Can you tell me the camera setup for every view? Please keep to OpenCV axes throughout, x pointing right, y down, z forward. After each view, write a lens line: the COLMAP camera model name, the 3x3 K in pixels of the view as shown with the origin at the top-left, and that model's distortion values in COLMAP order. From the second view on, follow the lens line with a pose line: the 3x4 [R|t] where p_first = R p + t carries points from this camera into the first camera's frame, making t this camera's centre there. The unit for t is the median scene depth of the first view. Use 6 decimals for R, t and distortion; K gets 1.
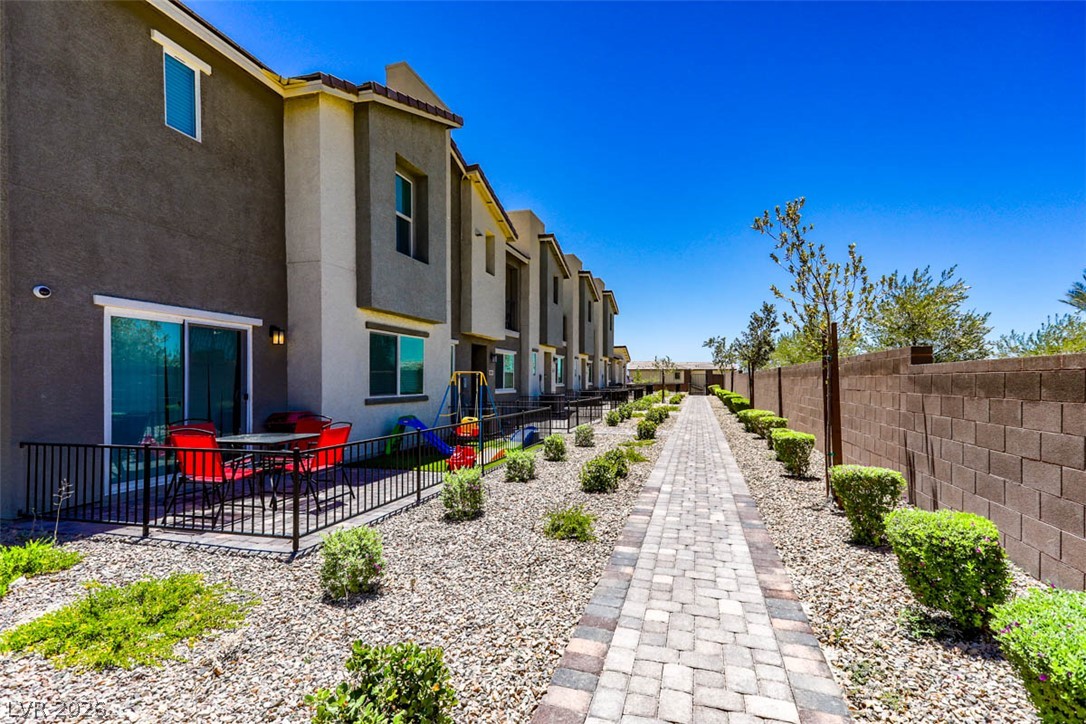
lens RADIAL K [[510.6, 0, 540.0], [0, 510.6, 372.4], [0, 0, 1]] dist [0.015566, 0.000906]
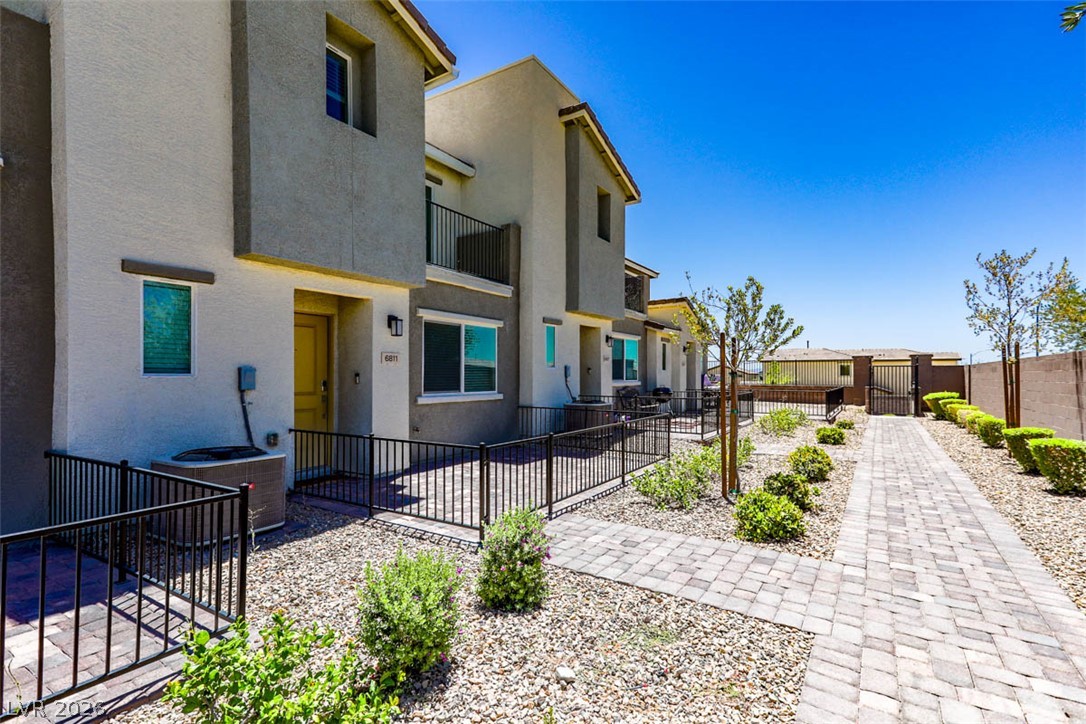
lens RADIAL K [[510.6, 0, 553.0], [0, 510.6, 368.1], [0, 0, 1]] dist [0.015566, 0.000906]
pose [[0.941805, -0.003584, -0.336142, 0.170343], [0.002695, 0.999992, -0.003112, 0.007748], [0.336150, 0.002026, 0.941806, 0.479205]]
